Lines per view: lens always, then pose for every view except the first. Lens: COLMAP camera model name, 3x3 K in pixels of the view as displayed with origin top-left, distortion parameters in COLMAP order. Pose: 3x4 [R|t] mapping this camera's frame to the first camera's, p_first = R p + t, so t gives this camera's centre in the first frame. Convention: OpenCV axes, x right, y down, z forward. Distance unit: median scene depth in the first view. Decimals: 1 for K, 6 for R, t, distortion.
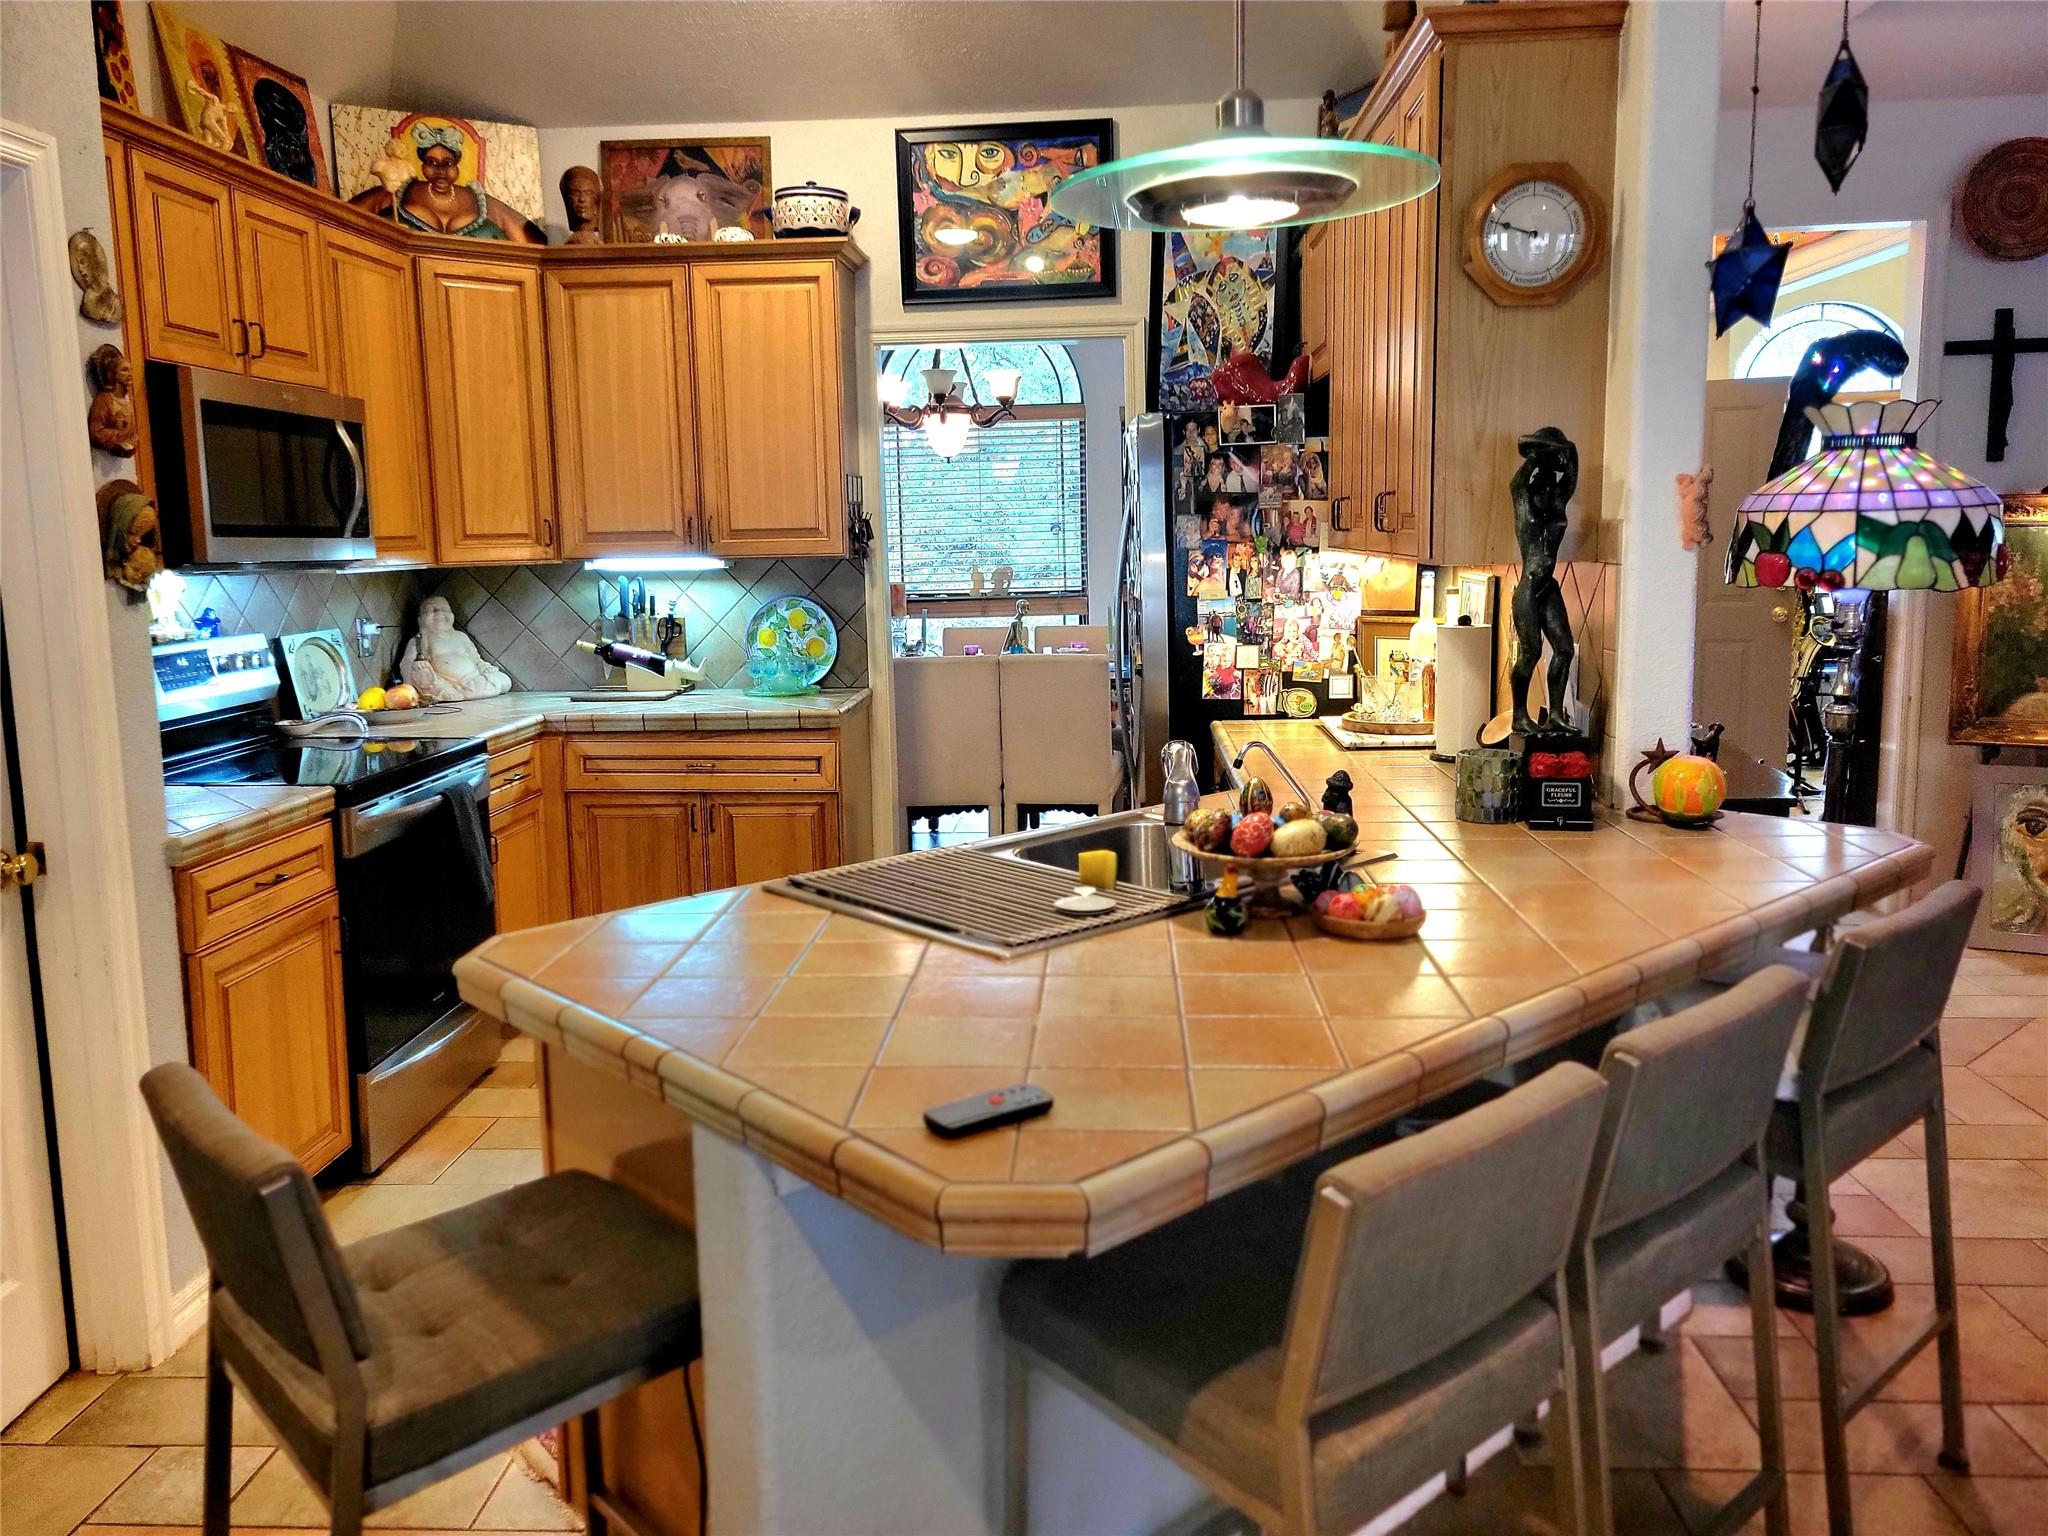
lens RADIAL K [[1538.9, 0, 989.0], [0, 1538.9, 739.0], [0, 0, 1]] dist [0.075243, -0.051802]
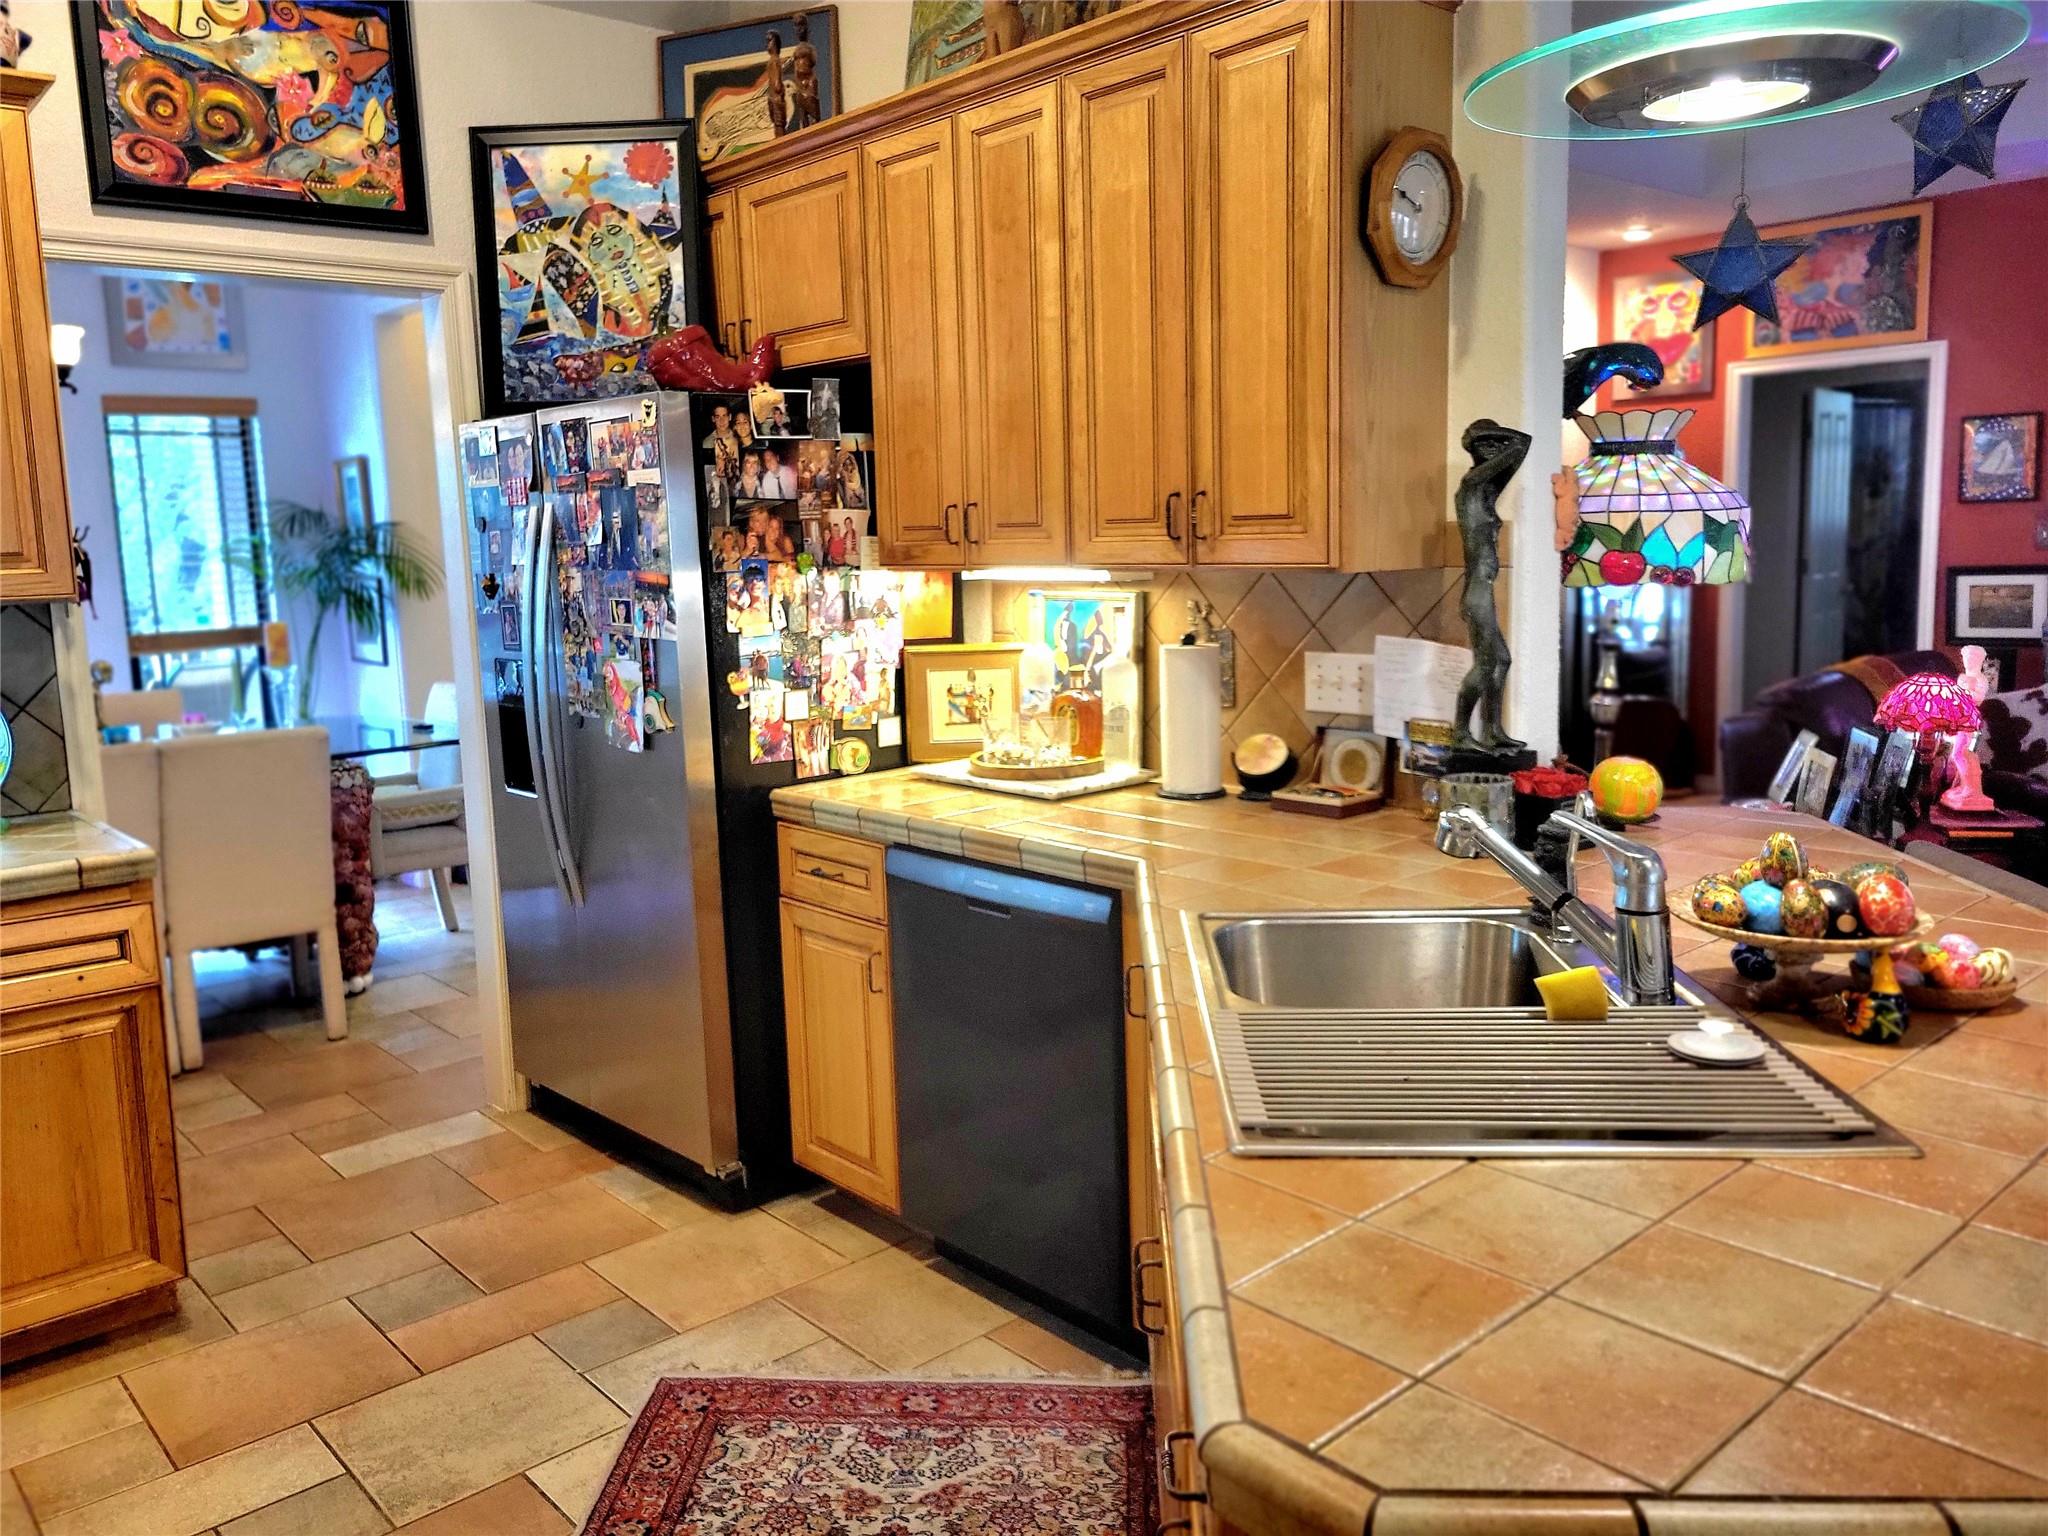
lens RADIAL K [[1555.7, 0, 961.0], [0, 1555.7, 733.1], [0, 0, 1]] dist [0.061647, -0.058083]
pose [[0.703985, -0.093694, 0.704008, -0.301850], [0.113063, 0.993403, 0.019150, -0.039715], [-0.701158, 0.066115, 0.709934, 0.329567]]
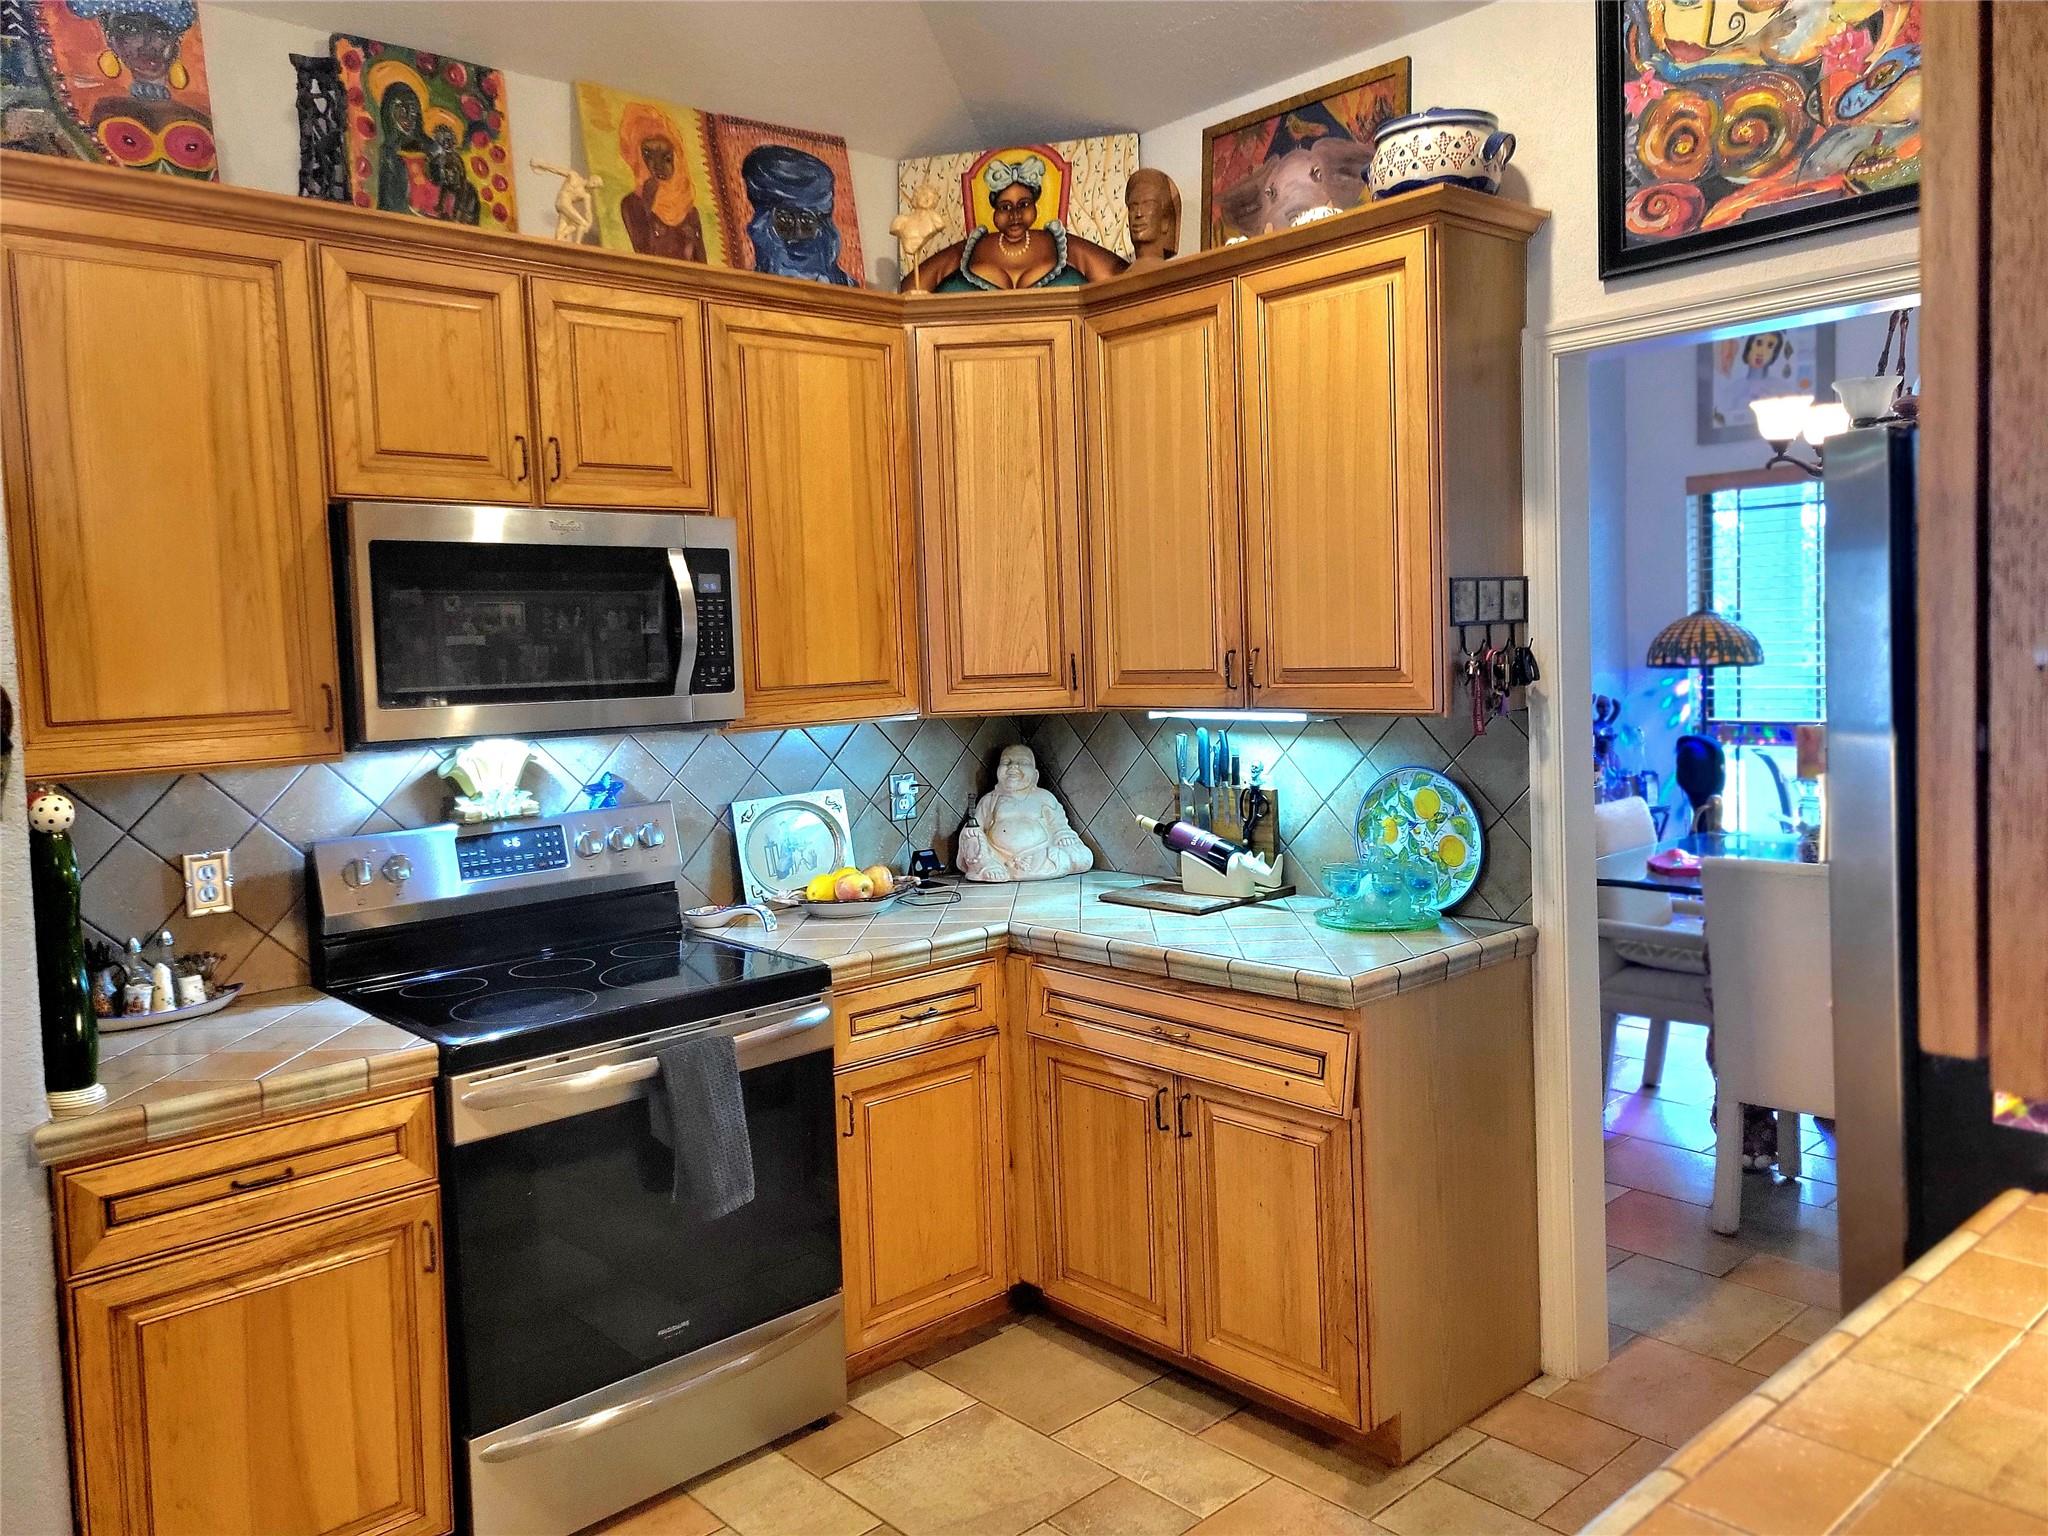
lens RADIAL K [[1538.9, 0, 989.0], [0, 1538.9, 739.0], [0, 0, 1]] dist [0.075243, -0.051802]
pose [[0.722733, 0.040093, -0.689964, 0.202541], [-0.072586, 0.997198, -0.018087, -0.088628], [0.687305, 0.063154, 0.723618, 0.463240]]
